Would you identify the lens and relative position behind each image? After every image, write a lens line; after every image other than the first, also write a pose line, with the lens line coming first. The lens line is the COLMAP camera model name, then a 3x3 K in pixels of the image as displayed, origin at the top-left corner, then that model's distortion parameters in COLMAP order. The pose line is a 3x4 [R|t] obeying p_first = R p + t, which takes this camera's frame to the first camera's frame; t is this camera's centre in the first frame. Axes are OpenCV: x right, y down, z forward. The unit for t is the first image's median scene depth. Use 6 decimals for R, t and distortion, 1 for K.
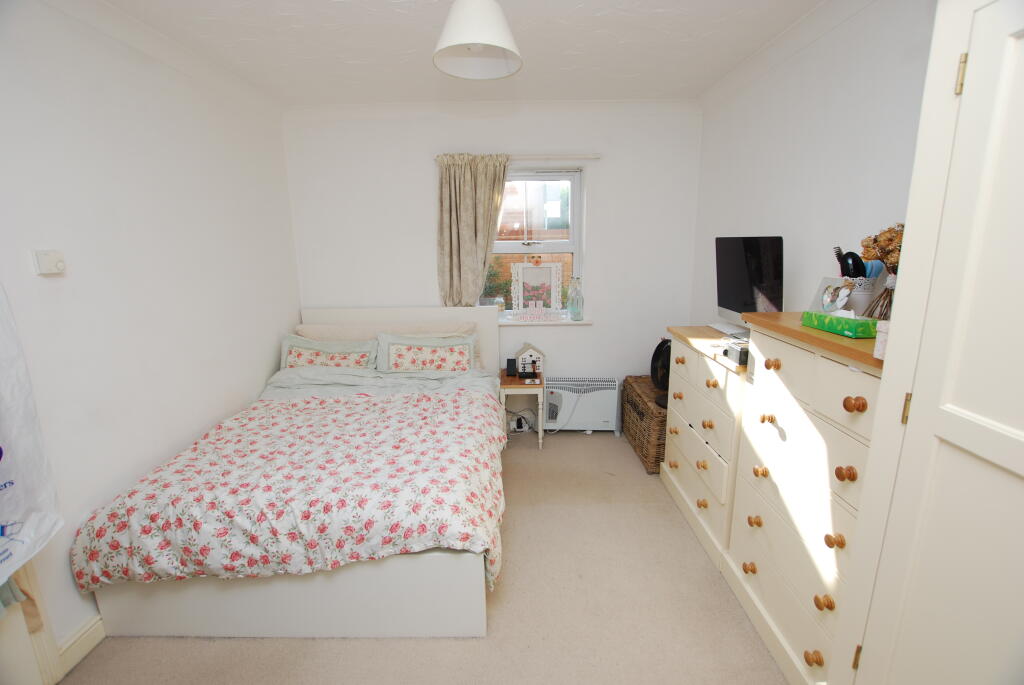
lens RADIAL K [[463.6, 0, 515.3], [0, 463.6, 339.8], [0, 0, 1]] dist [-0.029572, 0.000040]
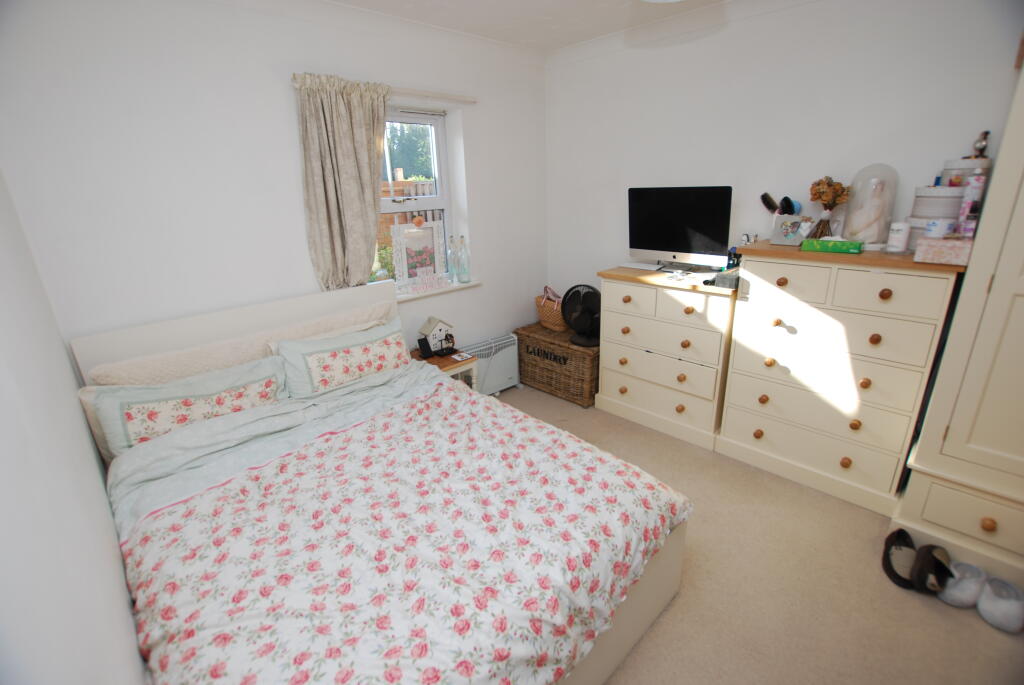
lens RADIAL K [[463.6, 0, 515.3], [0, 463.6, 339.8], [0, 0, 1]] dist [-0.029572, 0.000040]
pose [[0.706480, -0.231747, 0.668714, -0.502873], [0.169572, 0.972774, 0.157973, -0.068388], [-0.687118, 0.001790, 0.726544, 0.292523]]
